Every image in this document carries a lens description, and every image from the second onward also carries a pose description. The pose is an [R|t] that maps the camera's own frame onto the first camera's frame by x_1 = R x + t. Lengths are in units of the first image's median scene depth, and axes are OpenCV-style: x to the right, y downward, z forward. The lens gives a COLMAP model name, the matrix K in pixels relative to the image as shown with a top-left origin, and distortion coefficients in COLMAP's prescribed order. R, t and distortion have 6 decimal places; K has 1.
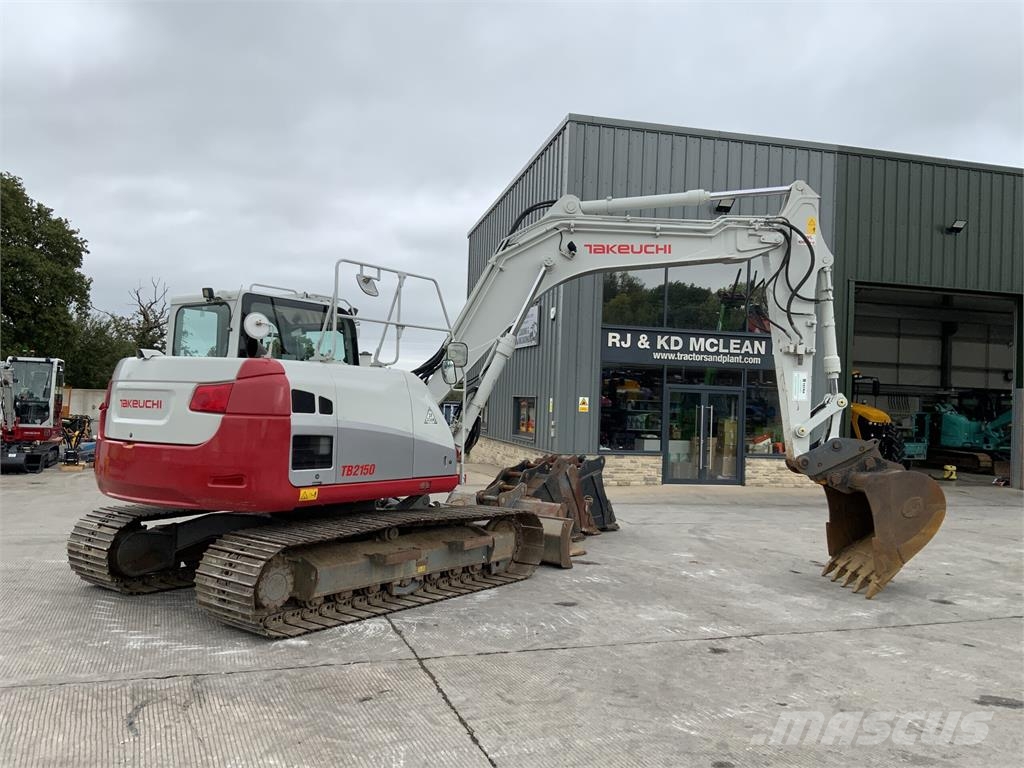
lens RADIAL K [[840.5, 0, 512.1], [0, 840.5, 380.4], [0, 0, 1]] dist [0.118296, -0.252290]
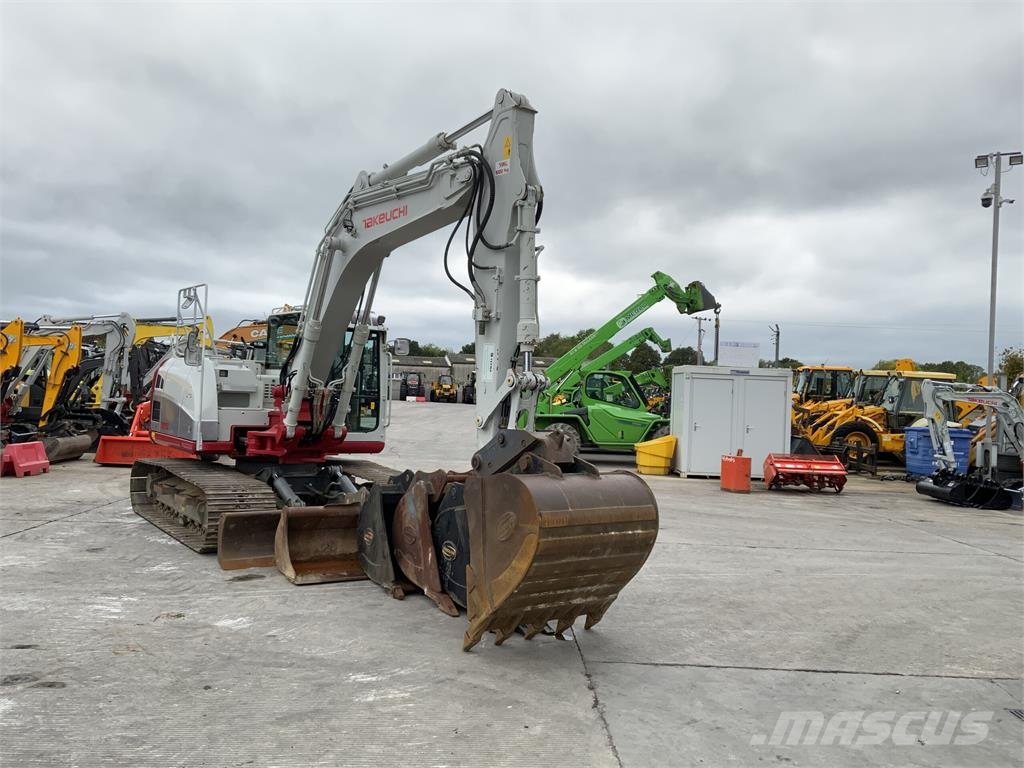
lens RADIAL K [[852.4, 0, 509.9], [0, 852.4, 379.7], [0, 0, 1]] dist [0.057116, -0.110435]
pose [[-0.304523, -0.057998, -0.950738, 1.041088], [-0.025310, 0.998285, -0.052792, 0.084178], [0.952169, 0.007987, -0.305469, 1.942494]]
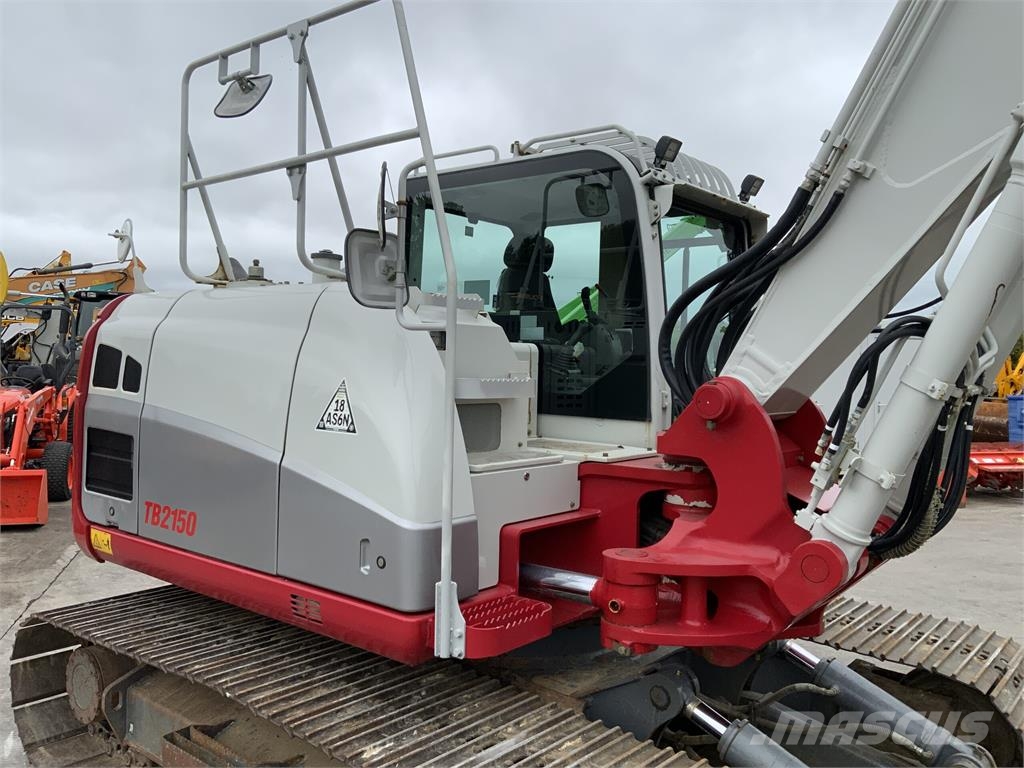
lens RADIAL K [[845.9, 0, 509.3], [0, 845.9, 378.2], [0, 0, 1]] dist [0.074127, -0.142768]
pose [[-0.046688, -0.013073, -0.998824, 0.248767], [0.005493, 0.999896, -0.013344, 0.036526], [0.998894, -0.006110, -0.046611, 1.131069]]
